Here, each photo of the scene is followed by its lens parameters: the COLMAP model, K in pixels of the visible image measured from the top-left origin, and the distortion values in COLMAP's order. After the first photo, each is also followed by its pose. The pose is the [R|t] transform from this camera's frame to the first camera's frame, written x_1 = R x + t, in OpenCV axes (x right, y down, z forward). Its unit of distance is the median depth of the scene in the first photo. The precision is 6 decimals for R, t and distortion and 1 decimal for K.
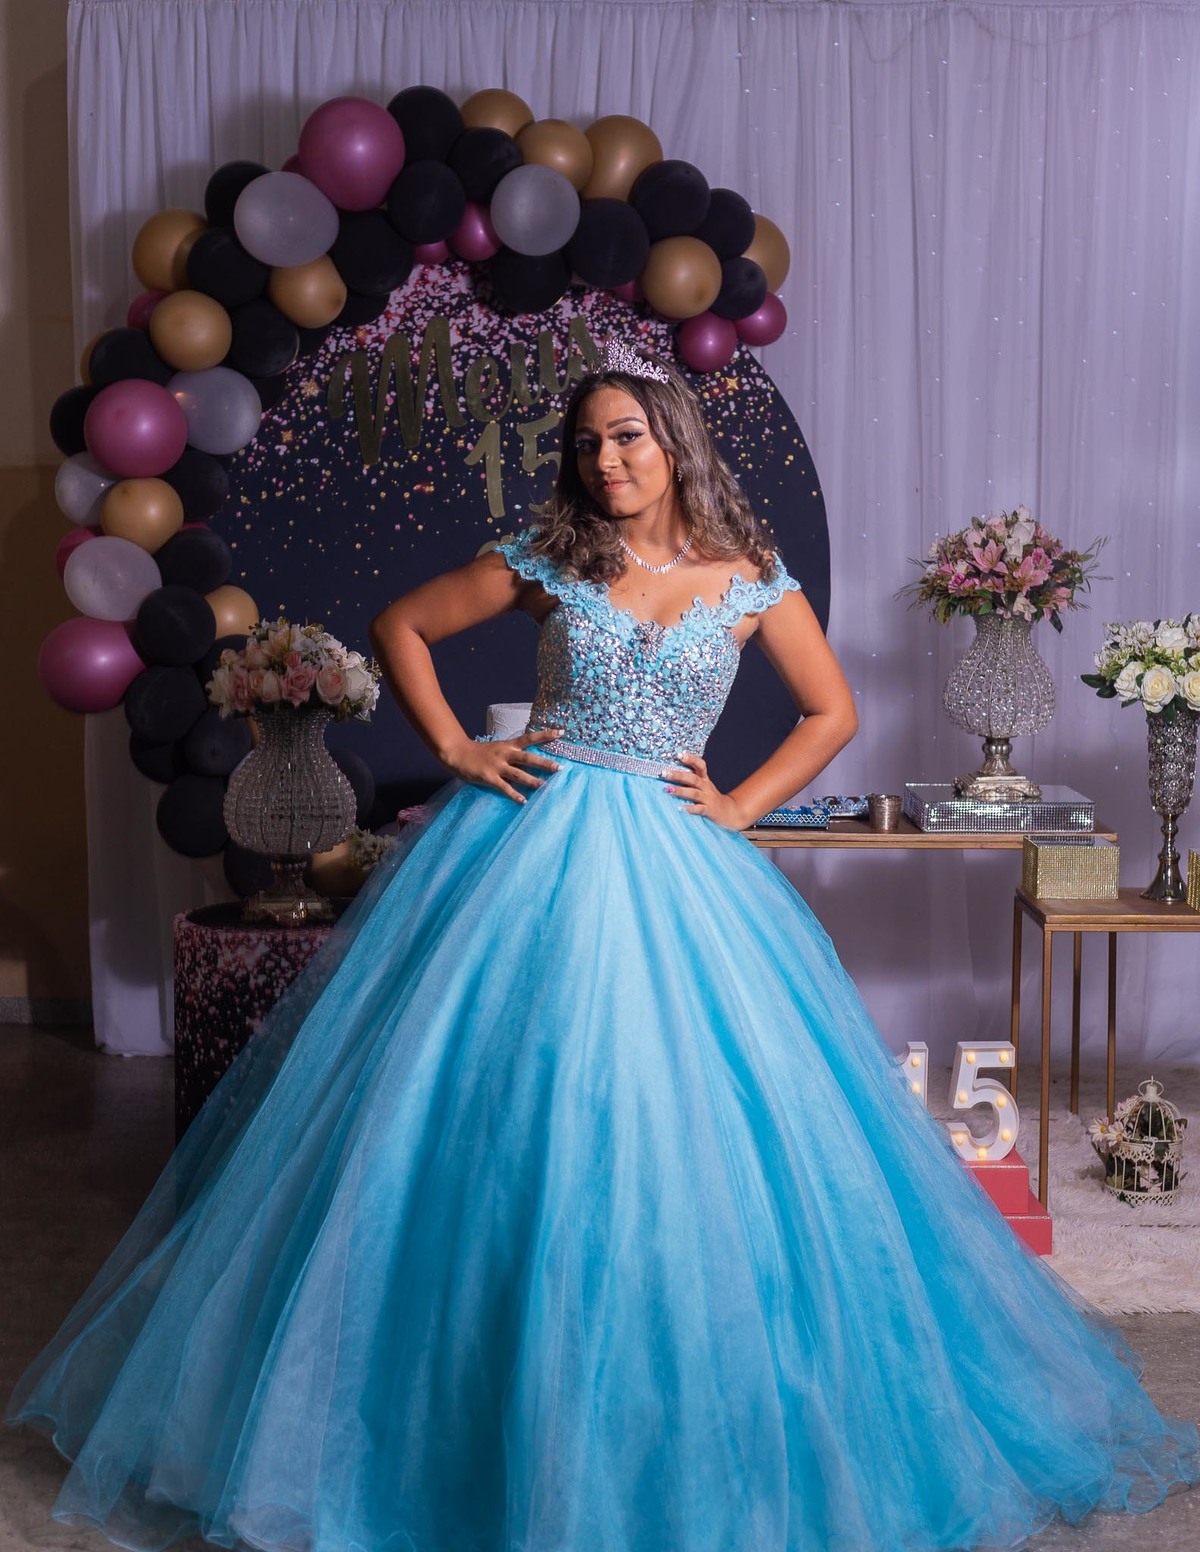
lens RADIAL K [[2603.4, 0, 617.0], [0, 2603.4, 740.2], [0, 0, 1]] dist [0.010326, -0.037969]
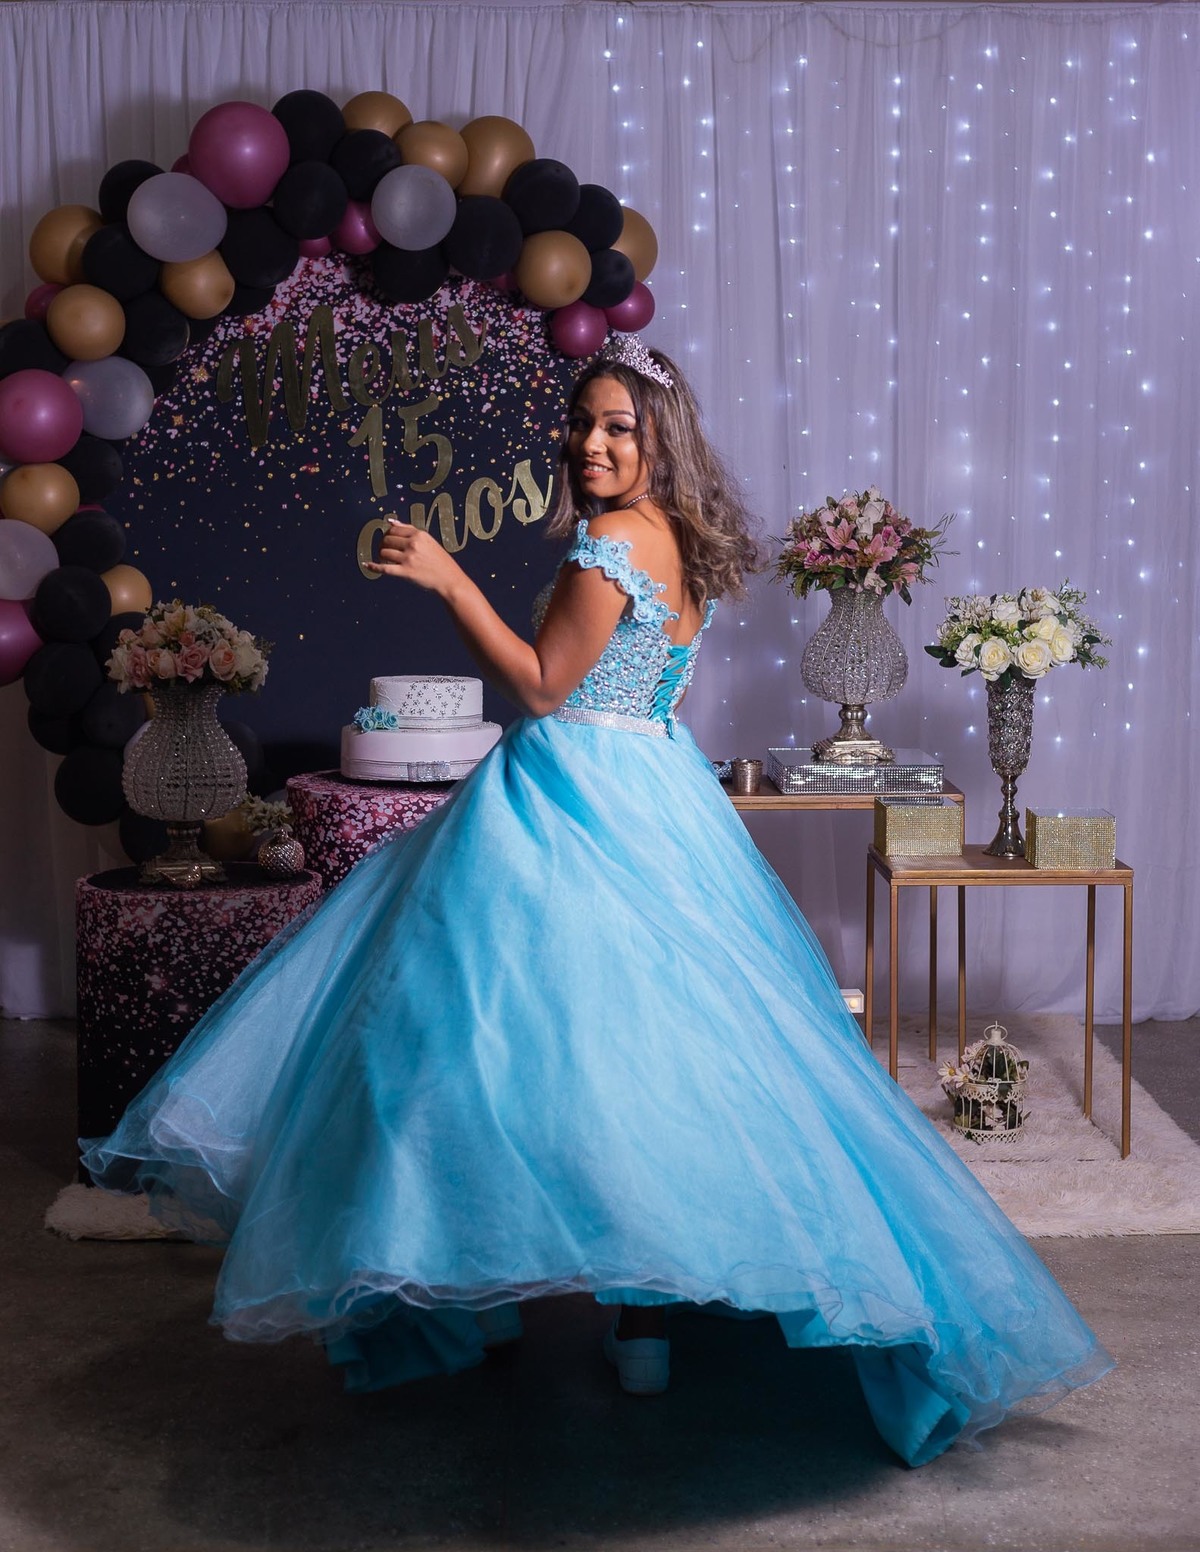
lens RADIAL K [[2734.8, 0, 591.5], [0, 2734.8, 617.3], [0, 0, 1]] dist [0.015248, 0.016802]
pose [[0.999593, -0.007611, 0.027494, 0.008973], [0.008420, 0.999531, -0.029442, -0.004247], [-0.027257, 0.029662, 0.999188, -0.106519]]
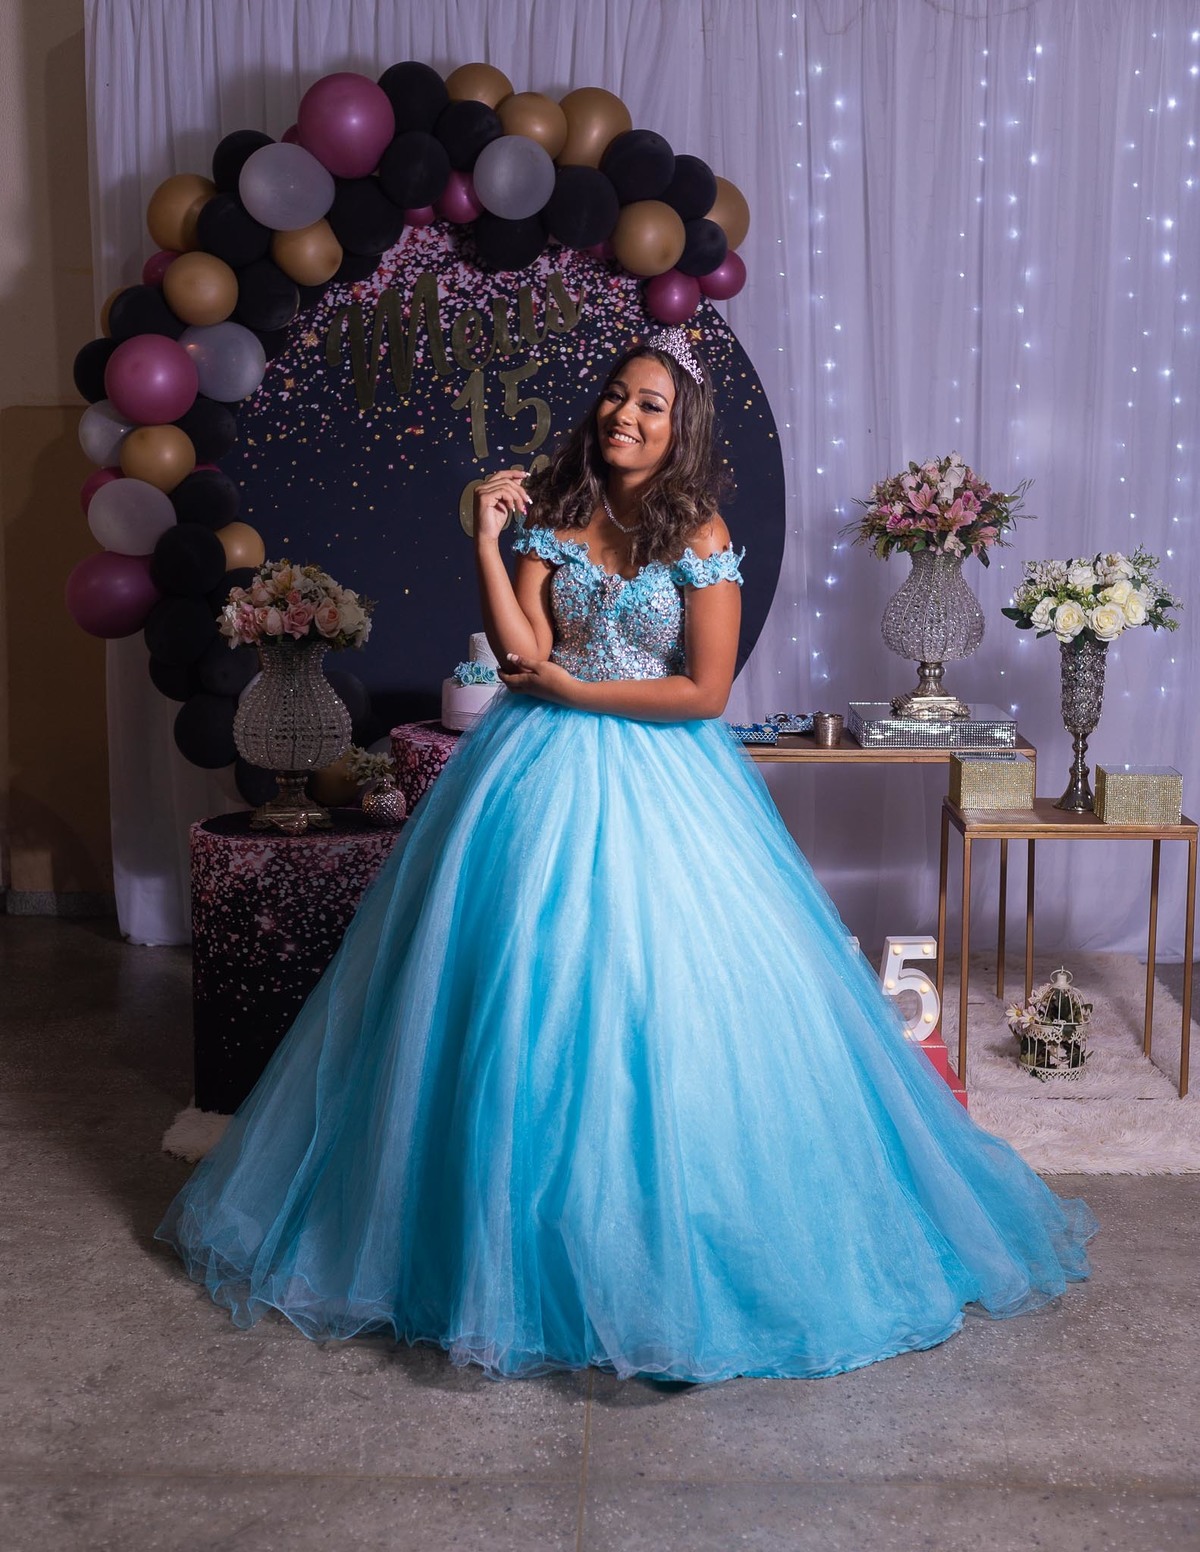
lens RADIAL K [[2504.2, 0, 600.0], [0, 2504.2, 776.0], [0, 0, 1]] dist [0.015147, -0.008622]
pose [[0.999976, 0.000290, -0.006909, 0.012100], [0.000104, 0.998376, 0.056974, -0.012673], [0.006915, -0.056974, 0.998352, -0.065842]]
